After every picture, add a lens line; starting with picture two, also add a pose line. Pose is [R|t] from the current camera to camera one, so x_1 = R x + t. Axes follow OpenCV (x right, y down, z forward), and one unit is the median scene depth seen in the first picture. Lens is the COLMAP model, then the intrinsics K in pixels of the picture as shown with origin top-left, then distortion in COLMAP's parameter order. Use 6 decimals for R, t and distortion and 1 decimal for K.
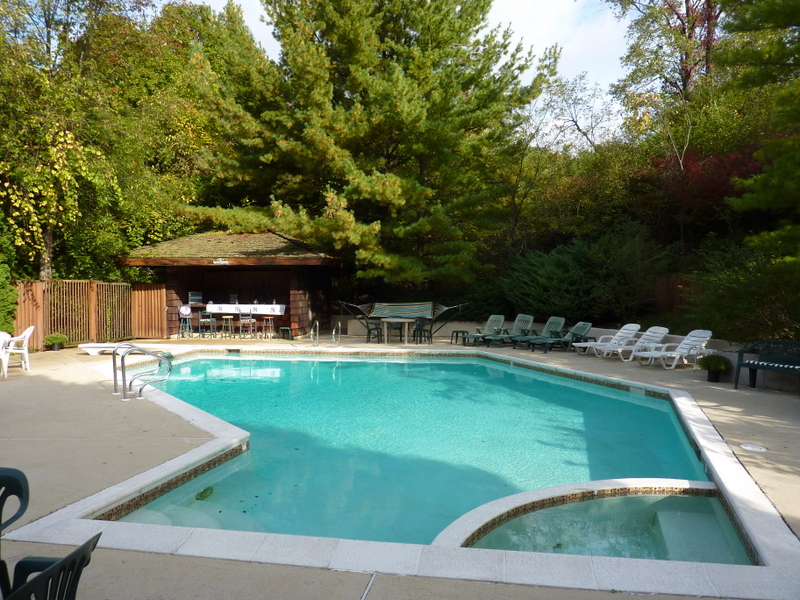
lens RADIAL K [[576.5, 0, 400.0], [0, 576.5, 300.0], [0, 0, 1]] dist [0.000343, -0.045370]
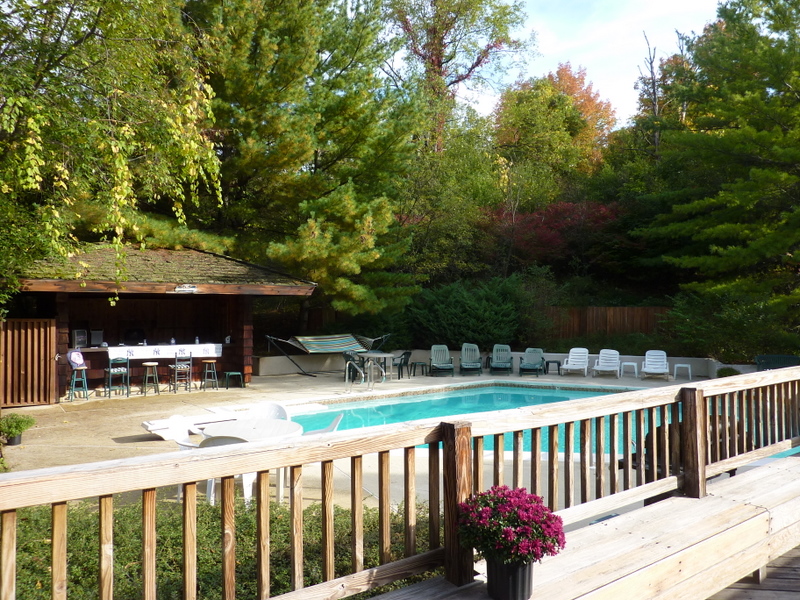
lens RADIAL K [[576.5, 0, 400.0], [0, 576.5, 300.0], [0, 0, 1]] dist [0.000343, -0.045370]
pose [[0.730969, 0.009723, 0.682341, -0.564668], [0.015390, 0.999409, -0.030728, -0.023534], [-0.682237, 0.032962, 0.730388, 0.261372]]
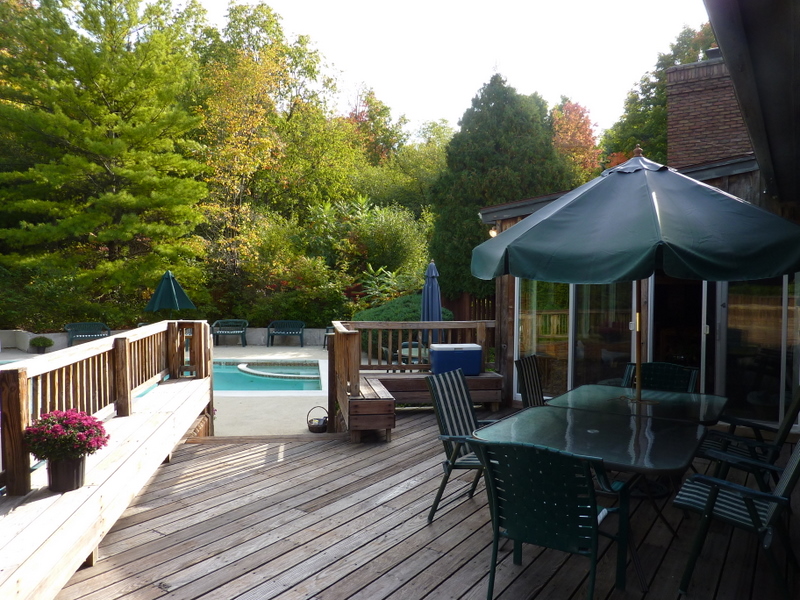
lens RADIAL K [[576.5, 0, 400.0], [0, 576.5, 300.0], [0, 0, 1]] dist [0.000343, -0.045370]
pose [[-0.317717, -0.026865, 0.947805, -0.996011], [0.011155, 0.999423, 0.032067, -0.018406], [-0.948120, 0.020761, -0.317235, 0.448171]]
